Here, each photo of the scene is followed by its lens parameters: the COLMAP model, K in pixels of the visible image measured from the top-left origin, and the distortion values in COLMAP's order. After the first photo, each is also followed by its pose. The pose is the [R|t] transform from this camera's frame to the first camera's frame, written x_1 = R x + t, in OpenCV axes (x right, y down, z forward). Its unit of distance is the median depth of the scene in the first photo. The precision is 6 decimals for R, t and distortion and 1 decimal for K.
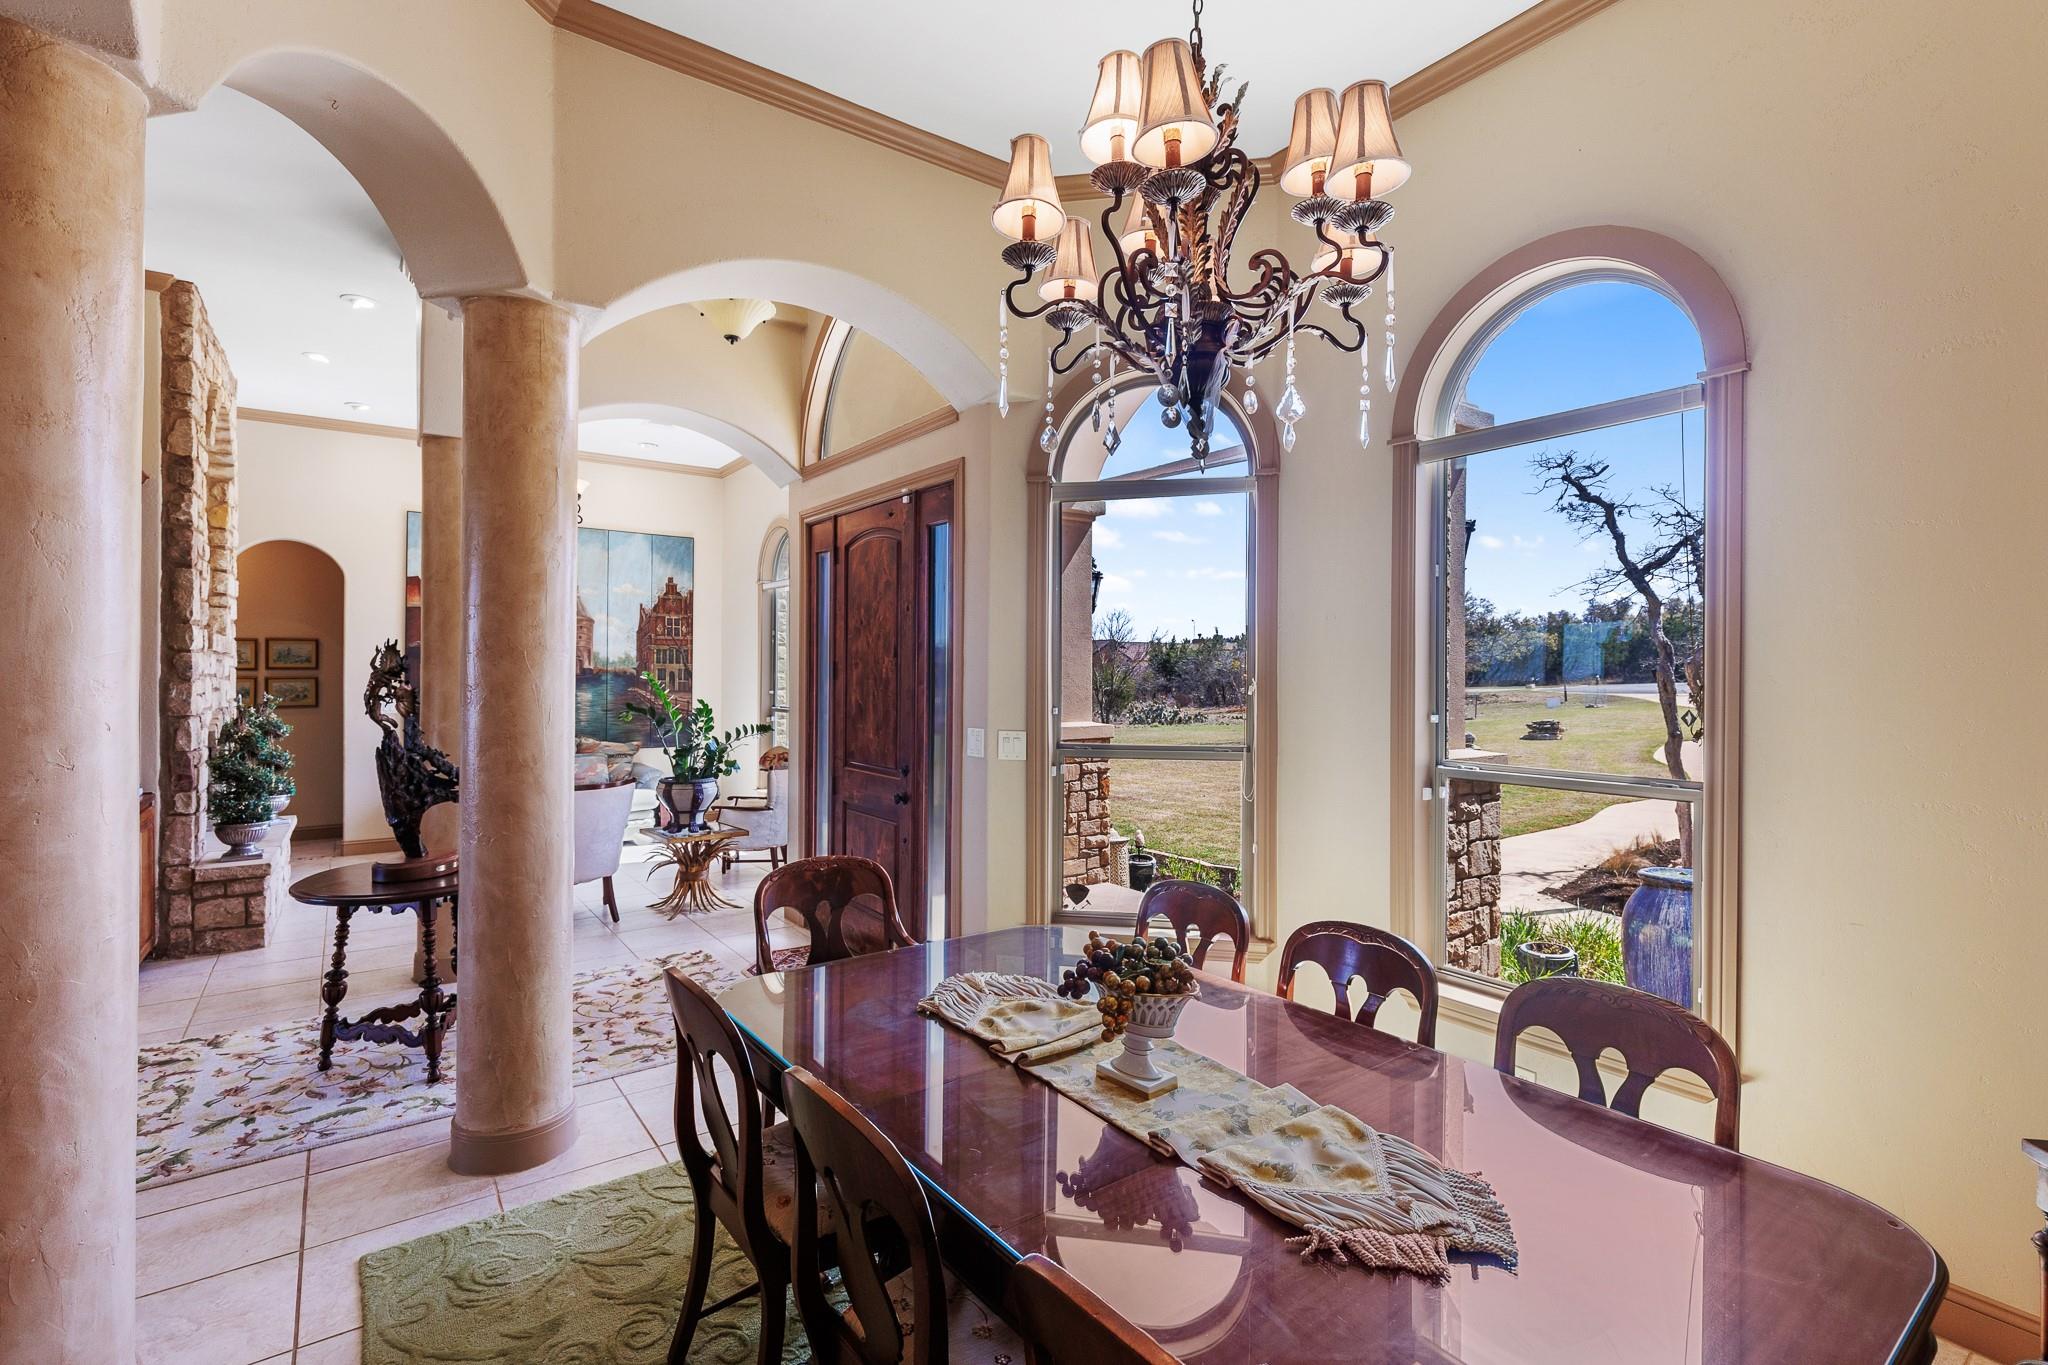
lens RADIAL K [[918.9, 0, 1018.1], [0, 918.9, 670.9], [0, 0, 1]] dist [0.004675, -0.002570]
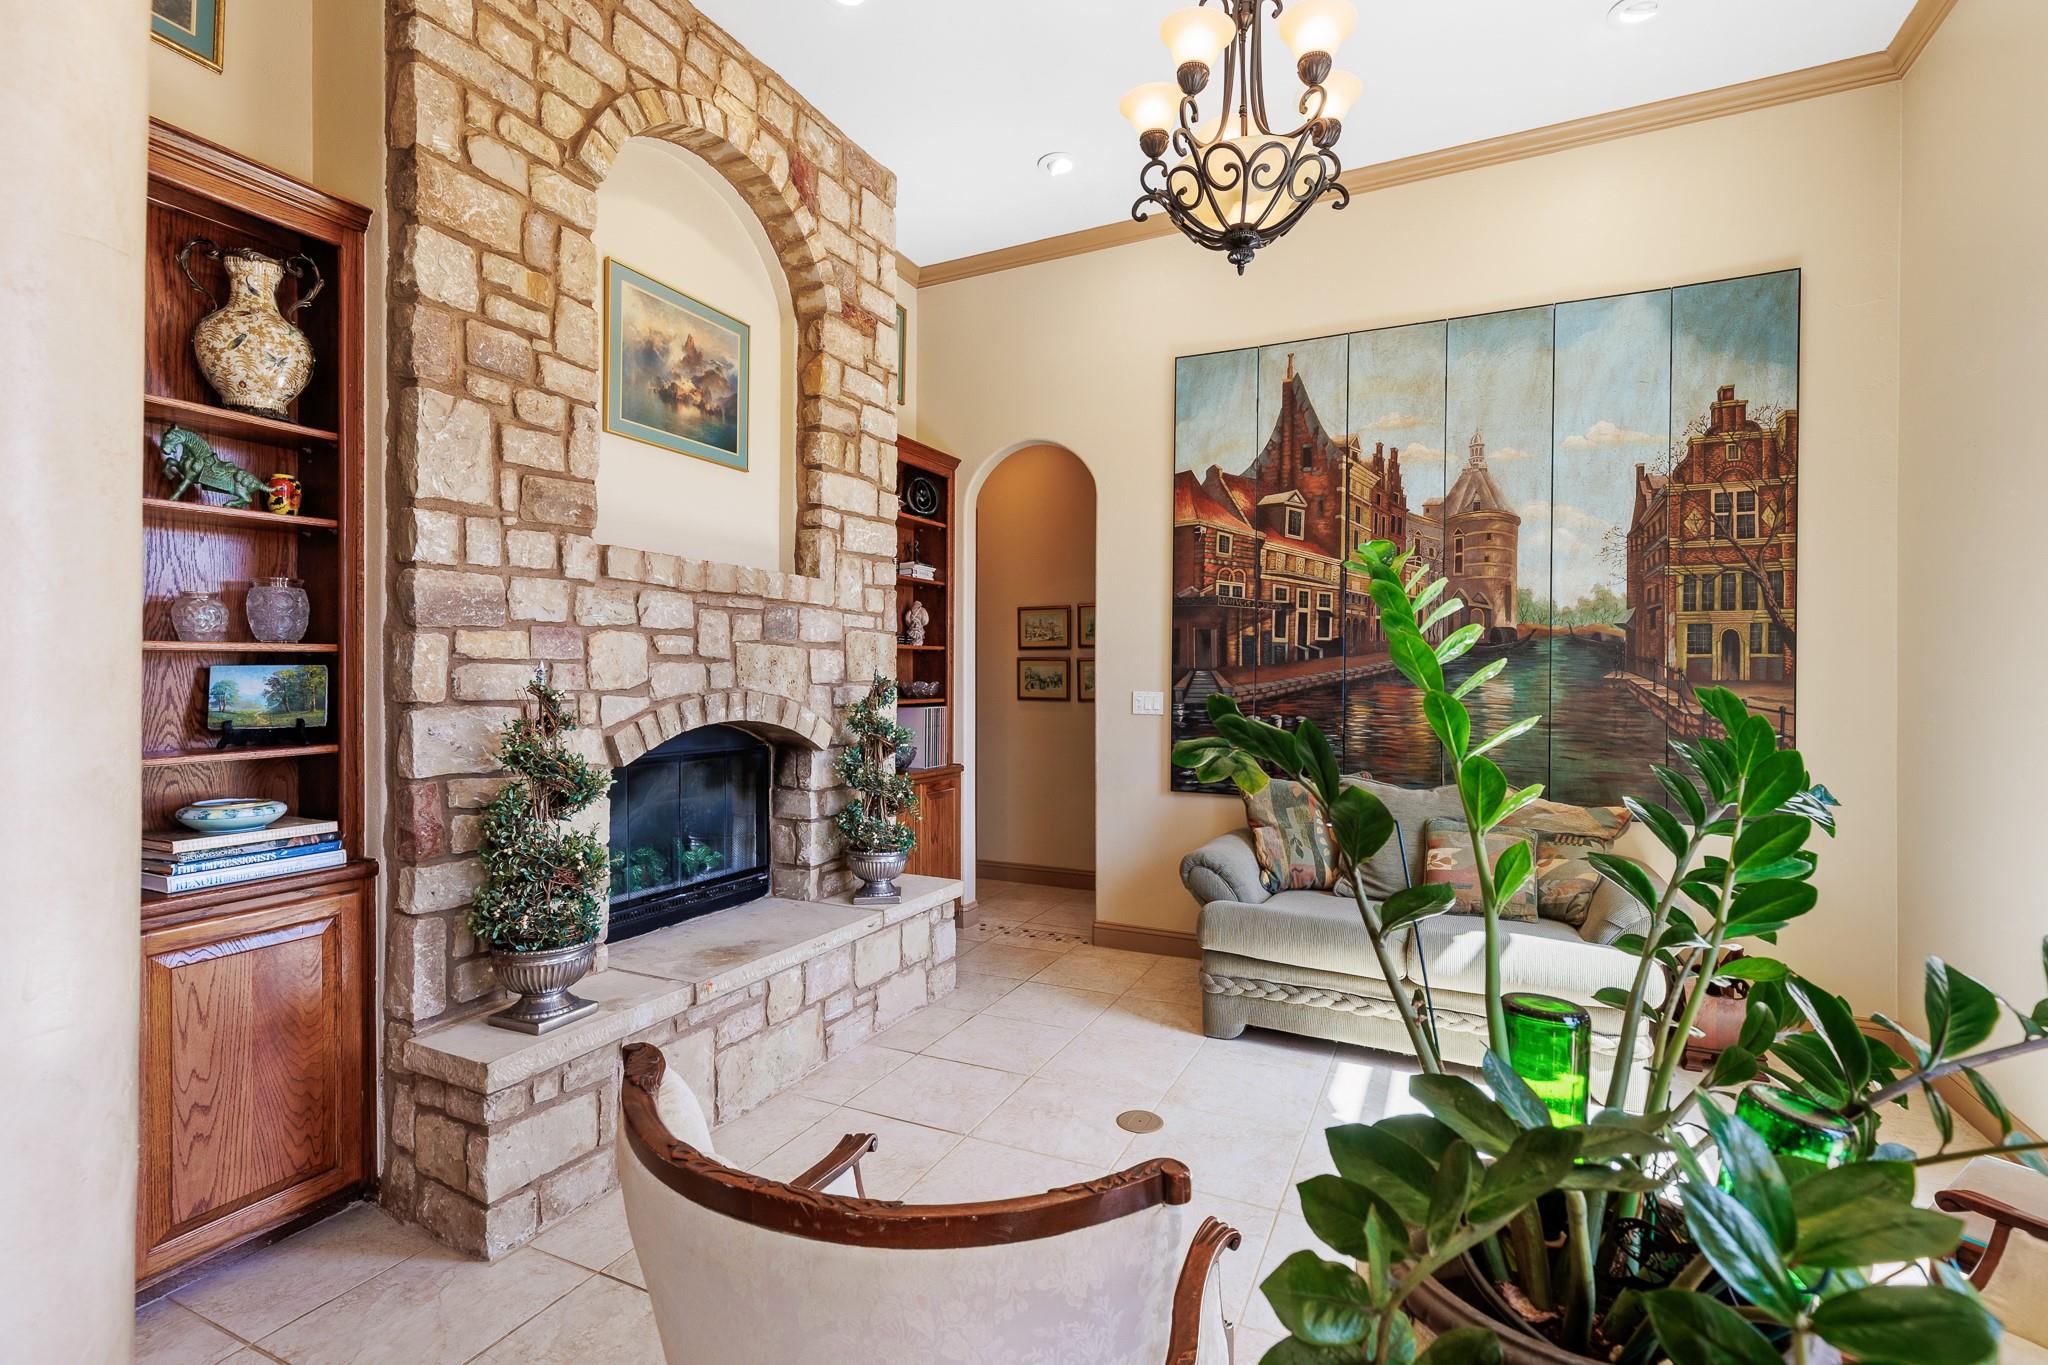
lens RADIAL K [[918.9, 0, 1032.5], [0, 918.9, 678.1], [0, 0, 1]] dist [0.004675, -0.002570]
pose [[0.483009, -0.000645, -0.875615, -0.194599], [0.002404, 0.999997, 0.000590, 0.021226], [0.875612, -0.002390, 0.483009, 0.602377]]
